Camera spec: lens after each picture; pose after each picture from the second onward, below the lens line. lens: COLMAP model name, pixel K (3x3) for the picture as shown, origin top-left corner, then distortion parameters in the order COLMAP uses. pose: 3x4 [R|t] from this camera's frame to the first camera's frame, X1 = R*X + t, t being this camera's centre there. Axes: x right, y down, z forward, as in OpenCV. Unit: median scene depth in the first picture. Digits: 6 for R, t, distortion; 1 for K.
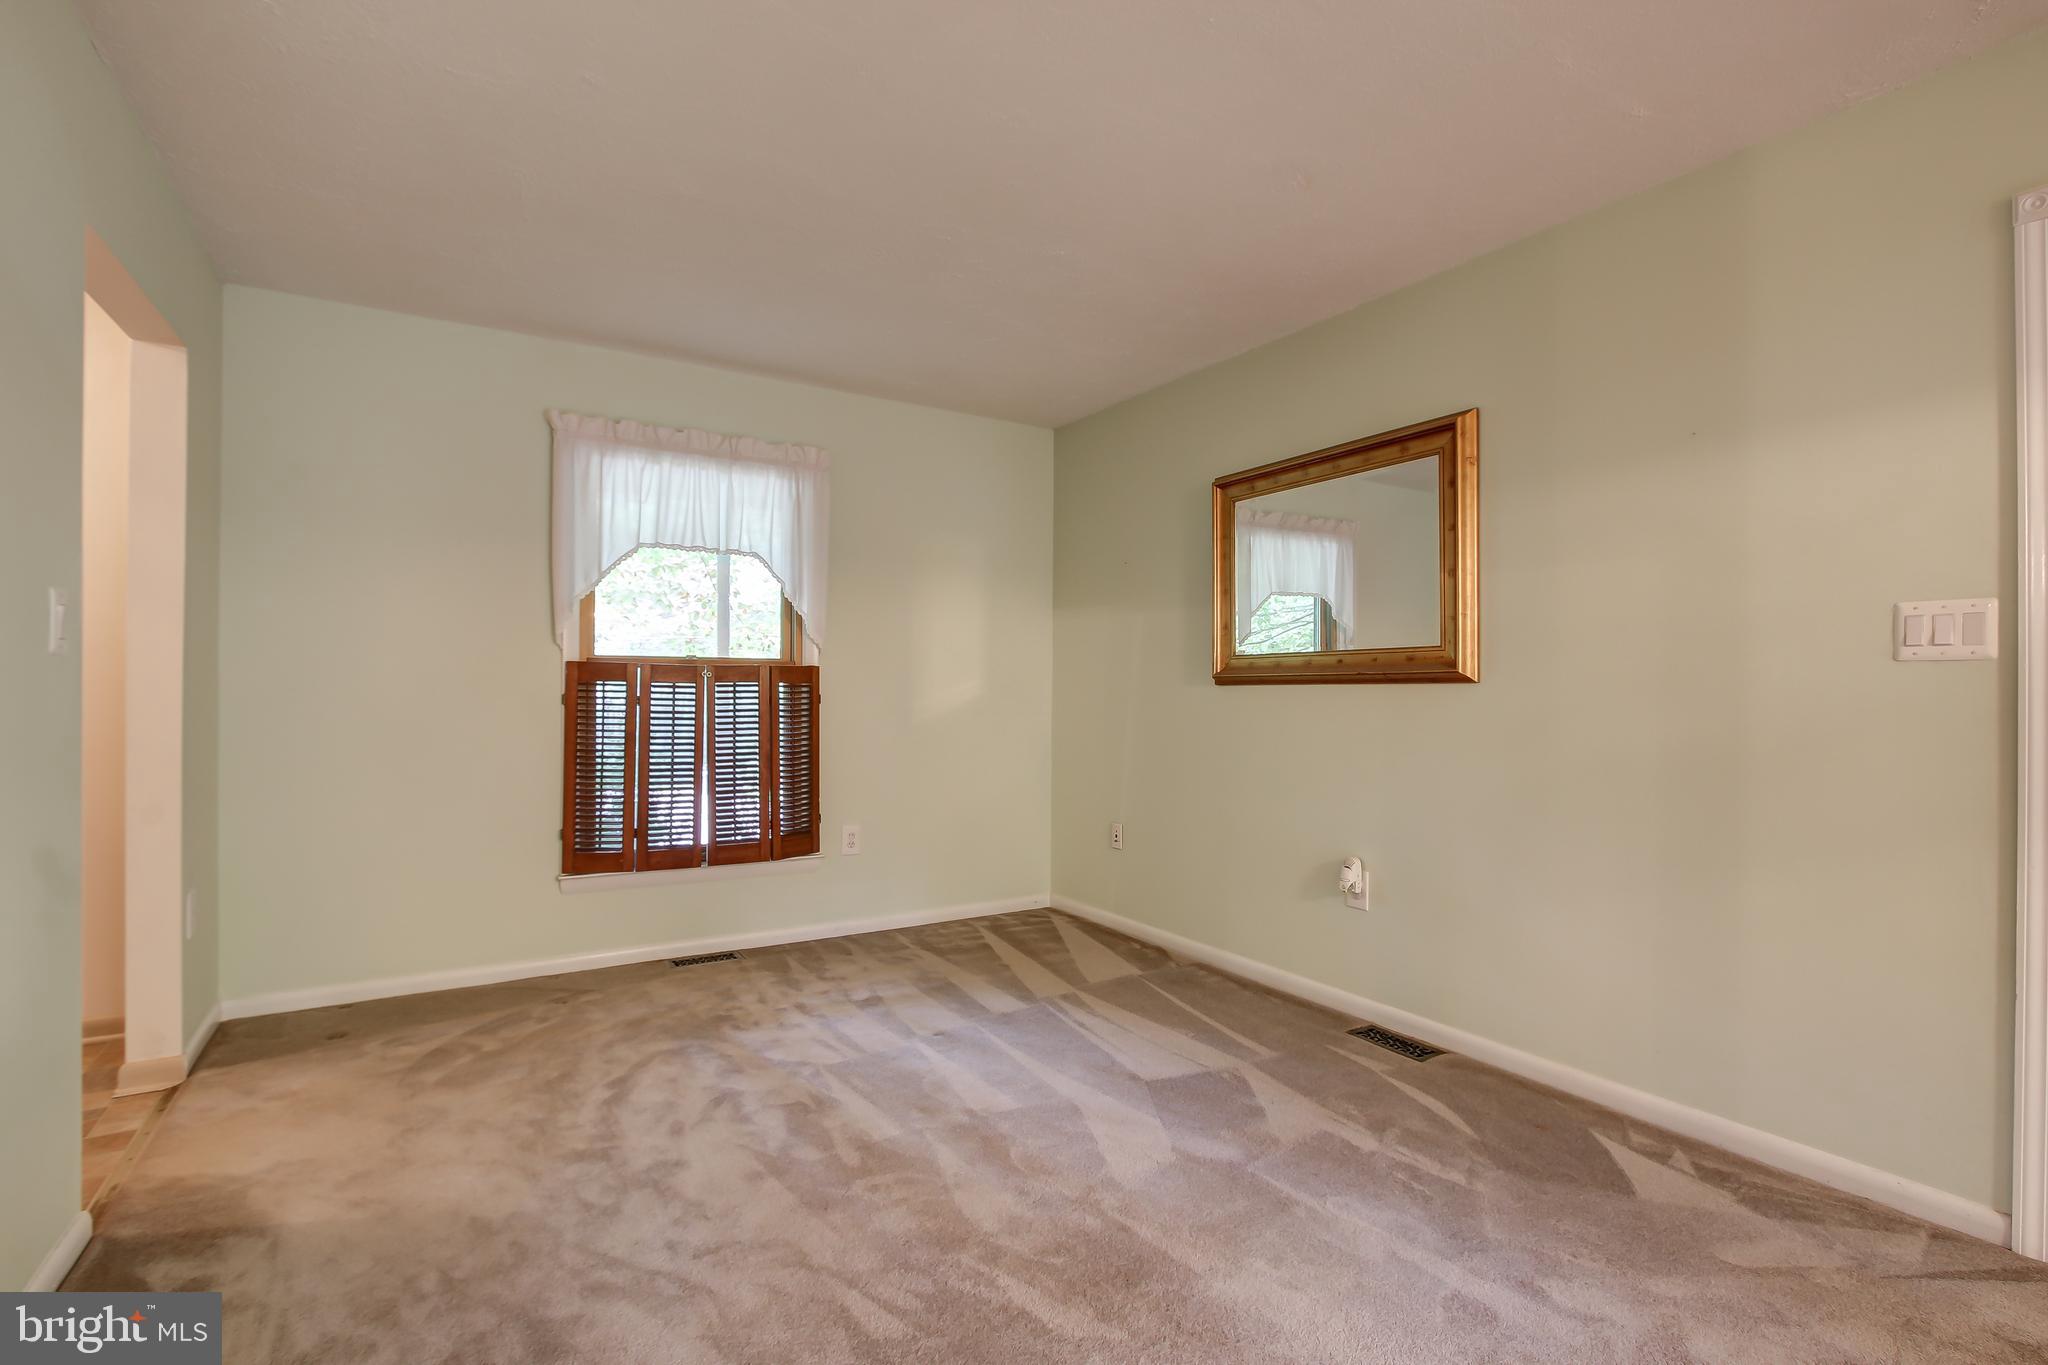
lens RADIAL K [[949.0, 0, 1049.4], [0, 949.0, 685.7], [0, 0, 1]] dist [-0.017814, 0.004604]
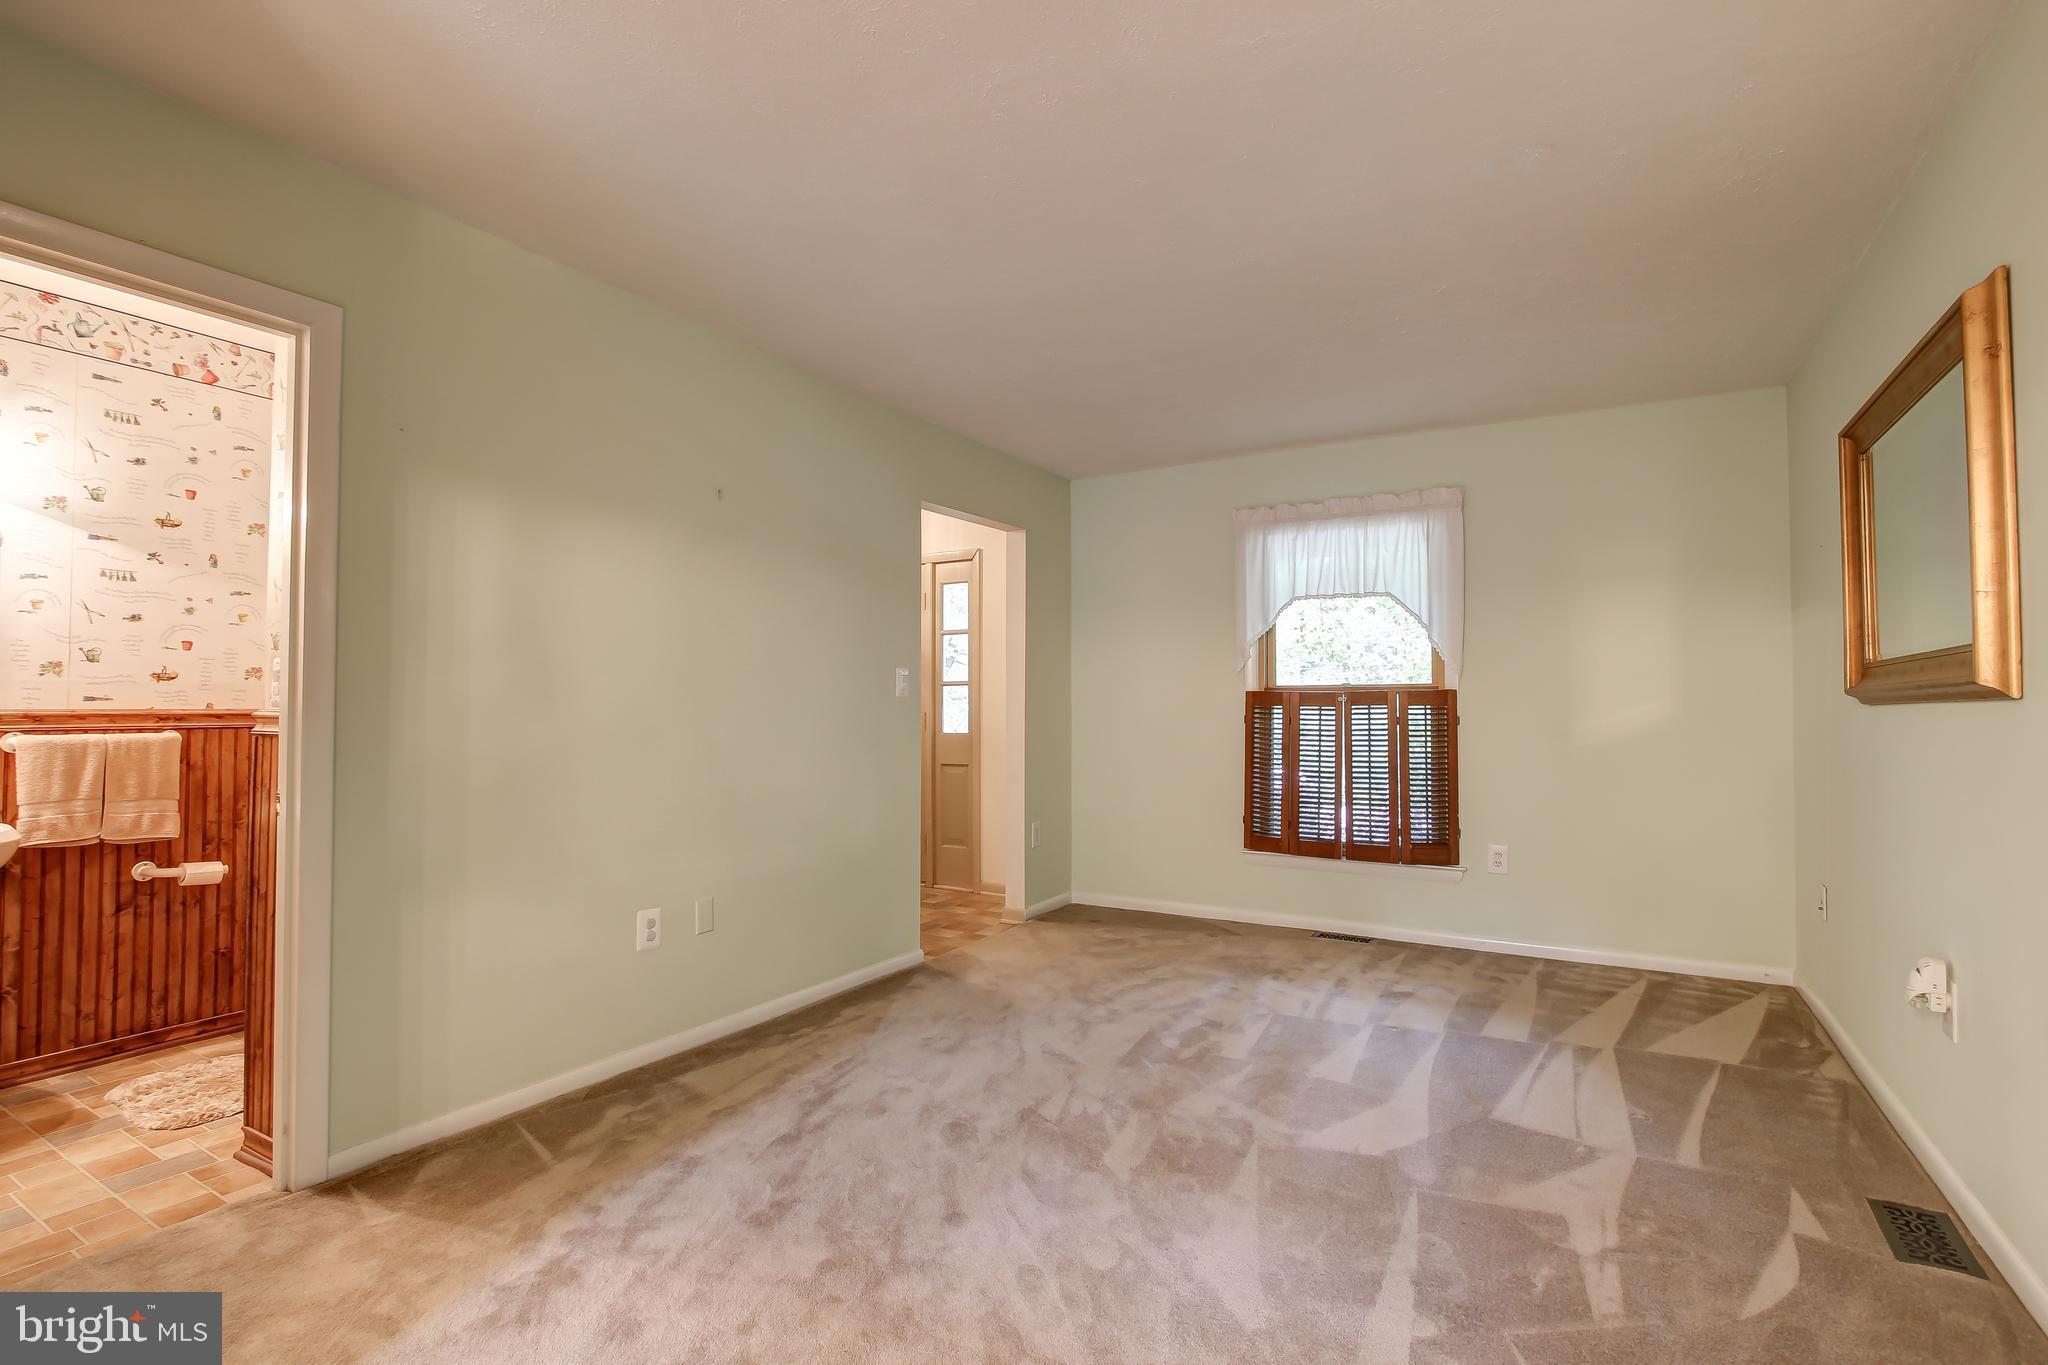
lens RADIAL K [[949.0, 0, 1025.7], [0, 949.0, 682.9], [0, 0, 1]] dist [-0.017814, 0.004604]
pose [[0.450423, -0.029516, -0.892327, 0.587271], [0.006081, 0.999532, -0.029993, 0.001031], [0.892794, 0.008083, 0.450392, 0.109679]]
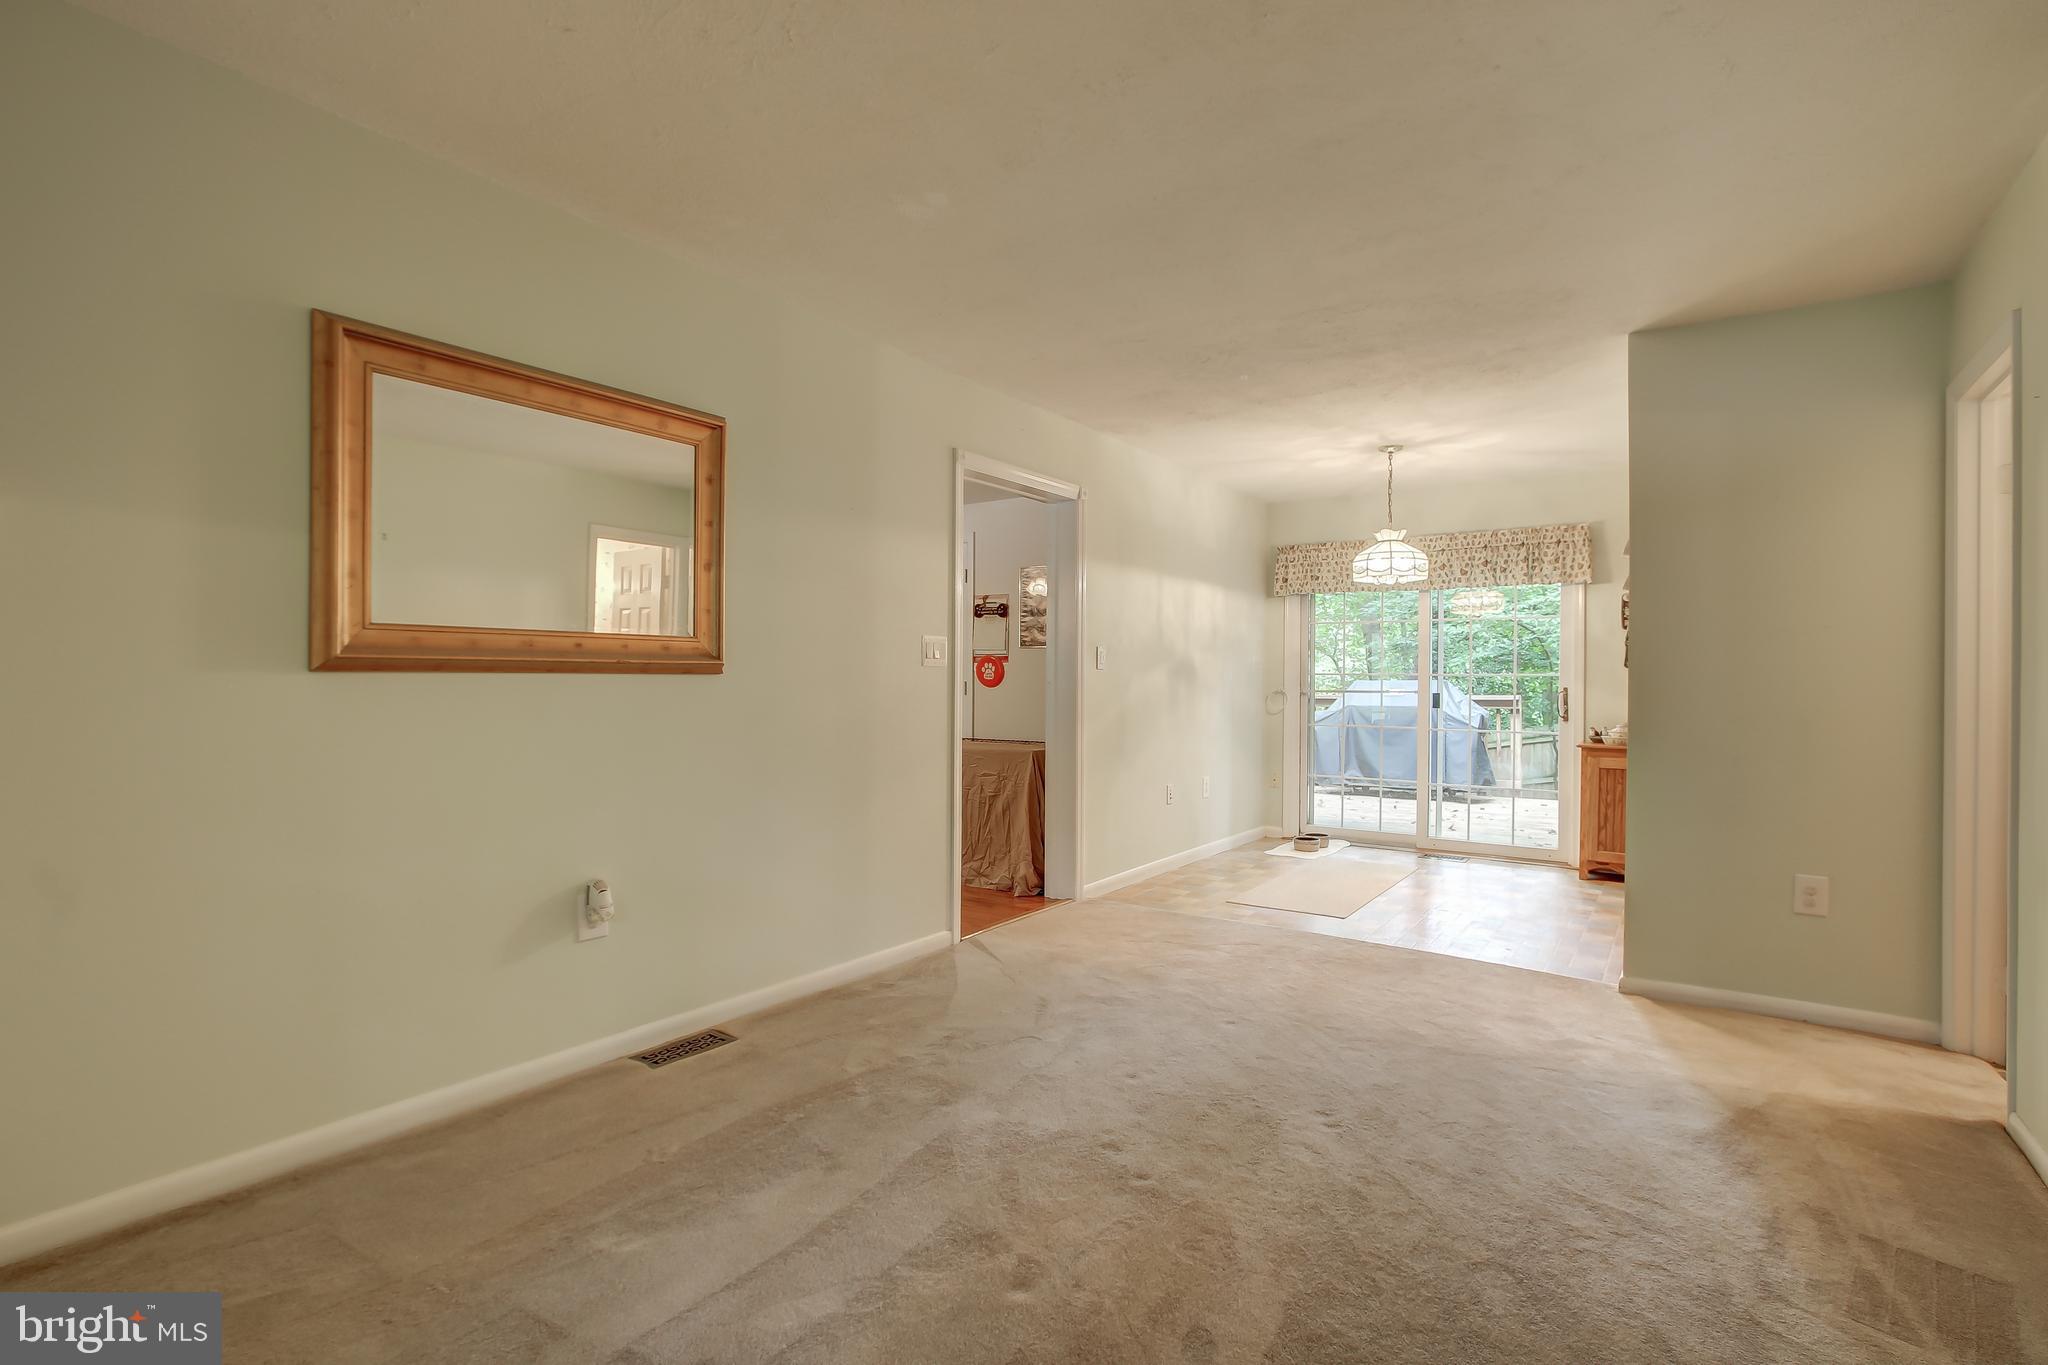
lens RADIAL K [[949.0, 0, 1041.5], [0, 949.0, 677.3], [0, 0, 1]] dist [-0.017814, 0.004604]
pose [[-0.394589, -0.003109, 0.918852, -0.561578], [-0.012950, 0.999914, -0.002178, -0.001181], [-0.918766, -0.012758, -0.394595, 0.894648]]
